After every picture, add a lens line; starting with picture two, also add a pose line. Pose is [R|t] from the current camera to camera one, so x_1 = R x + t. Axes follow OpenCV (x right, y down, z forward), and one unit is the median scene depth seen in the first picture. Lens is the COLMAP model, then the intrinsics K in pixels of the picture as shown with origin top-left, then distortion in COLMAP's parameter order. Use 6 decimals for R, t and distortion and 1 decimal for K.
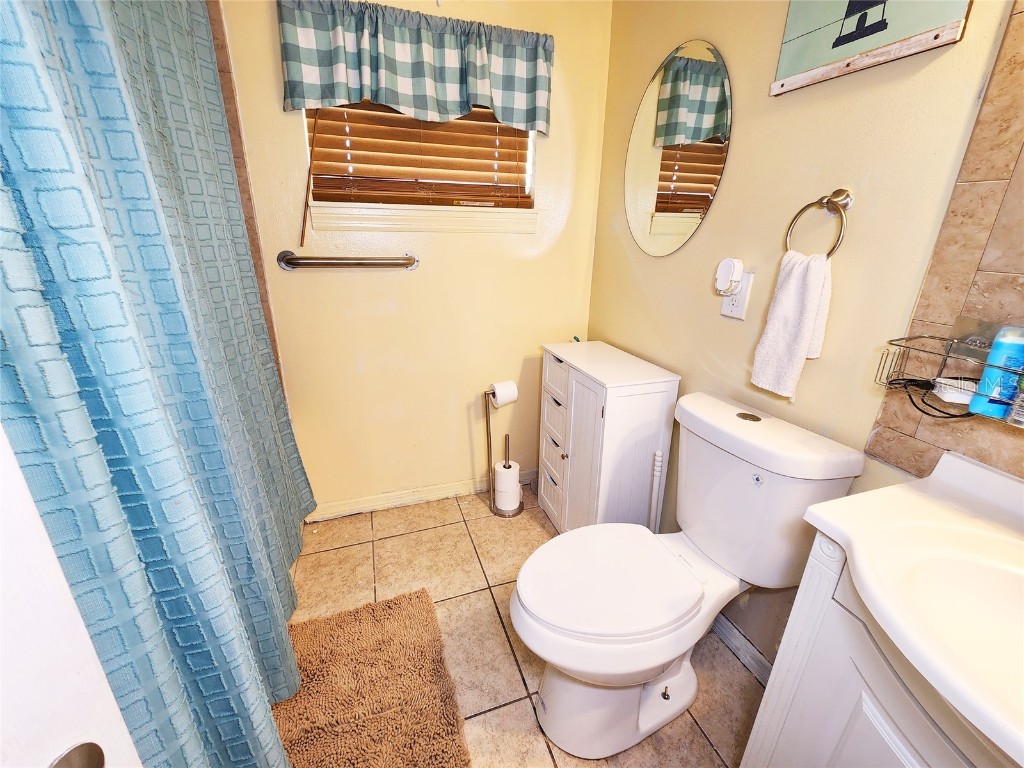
lens RADIAL K [[416.3, 0, 516.4], [0, 416.3, 378.7], [0, 0, 1]] dist [0.000513, -0.000401]
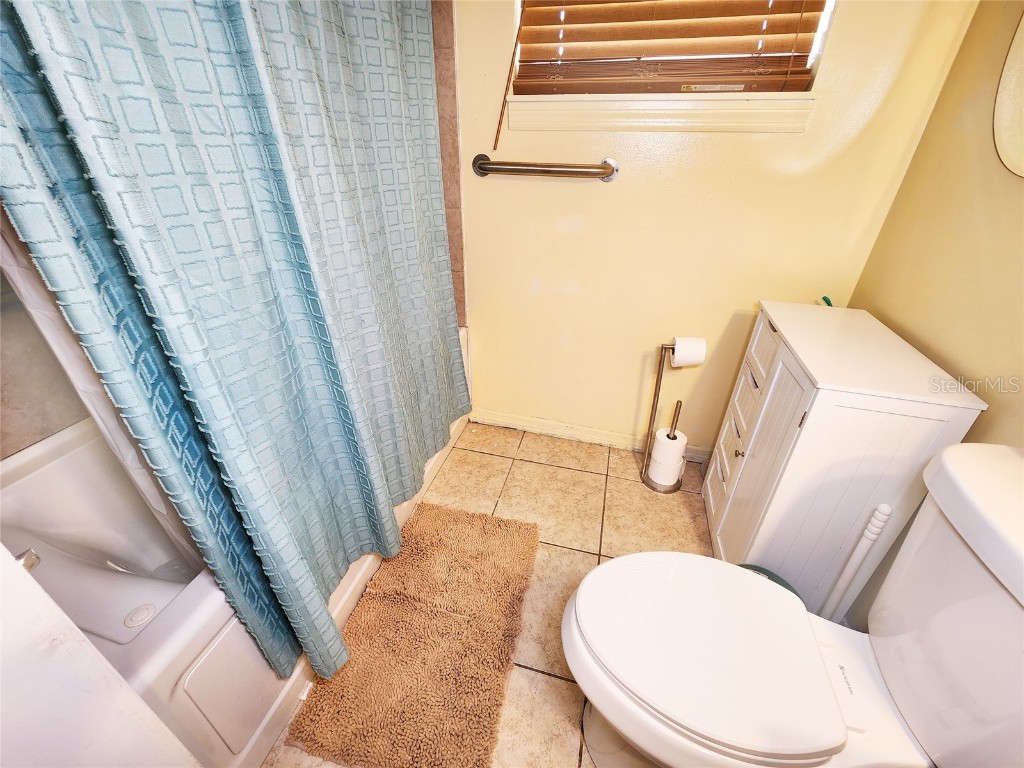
lens RADIAL K [[416.3, 0, 516.4], [0, 416.3, 378.7], [0, 0, 1]] dist [0.000513, -0.000401]
pose [[0.820533, 0.282576, -0.496867, 0.123509], [-0.185011, 0.953758, 0.236888, -0.049080], [0.540830, -0.102448, 0.834870, 0.165777]]
